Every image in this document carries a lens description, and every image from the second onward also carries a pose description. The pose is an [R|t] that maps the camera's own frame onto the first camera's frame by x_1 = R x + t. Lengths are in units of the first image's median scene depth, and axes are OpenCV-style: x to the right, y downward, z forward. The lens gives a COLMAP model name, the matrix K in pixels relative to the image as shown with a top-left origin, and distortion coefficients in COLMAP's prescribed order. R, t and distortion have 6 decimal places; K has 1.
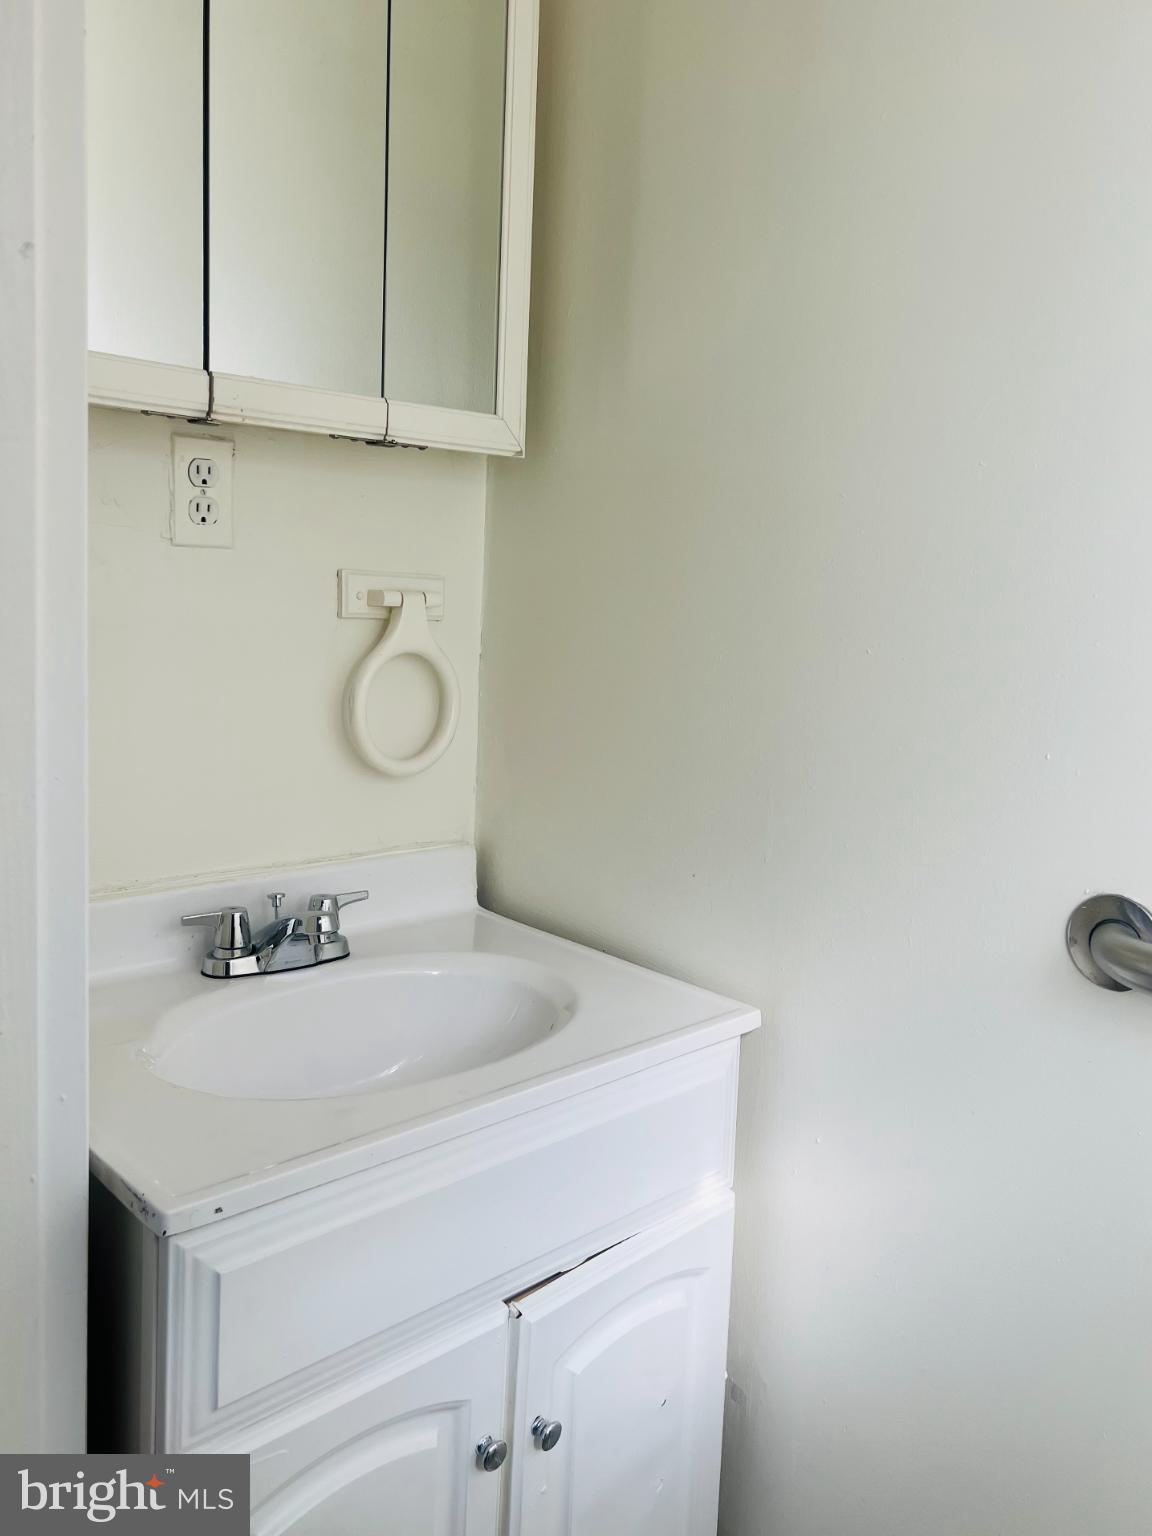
lens RADIAL K [[1311.7, 0, 576.0], [0, 1311.7, 768.0], [0, 0, 1]] dist [-0.005861, -0.042460]
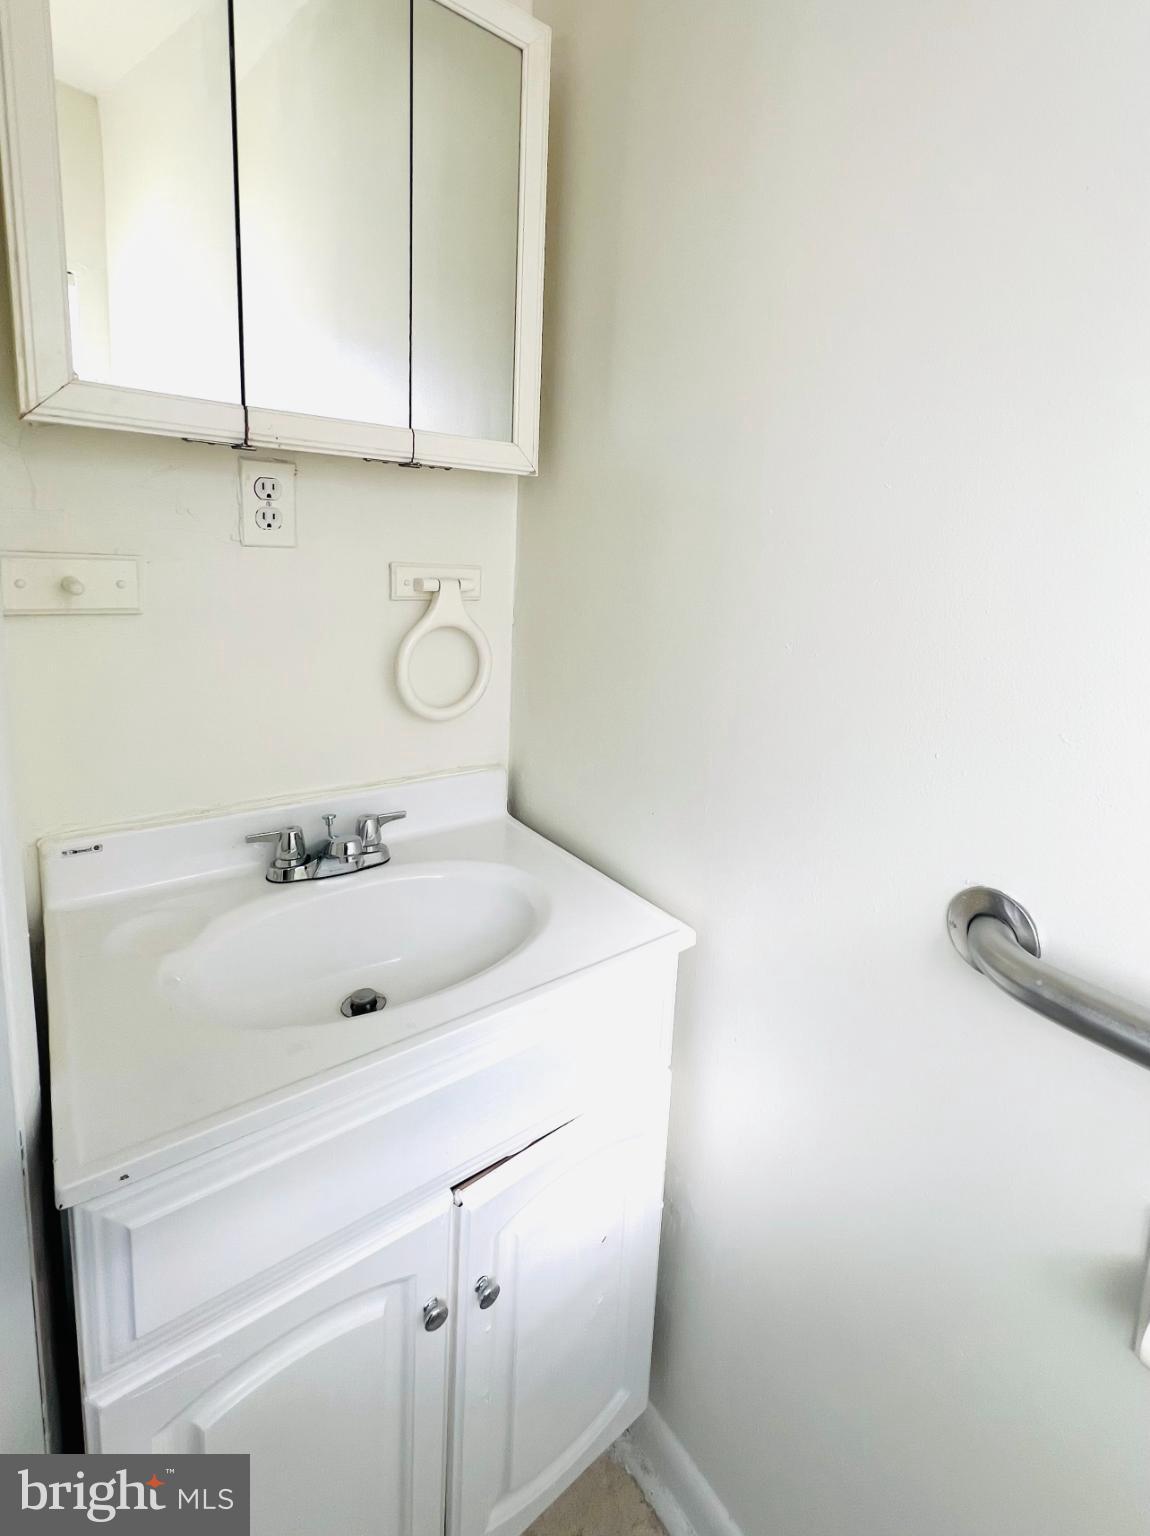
lens RADIAL K [[842.8, 0, 579.4], [0, 842.8, 708.2], [0, 0, 1]] dist [-0.057483, 0.000373]
pose [[0.997021, 0.022145, -0.073886, 0.081298], [-0.019496, 0.999148, 0.036381, -0.046779], [0.074629, -0.034832, 0.996603, 0.204803]]
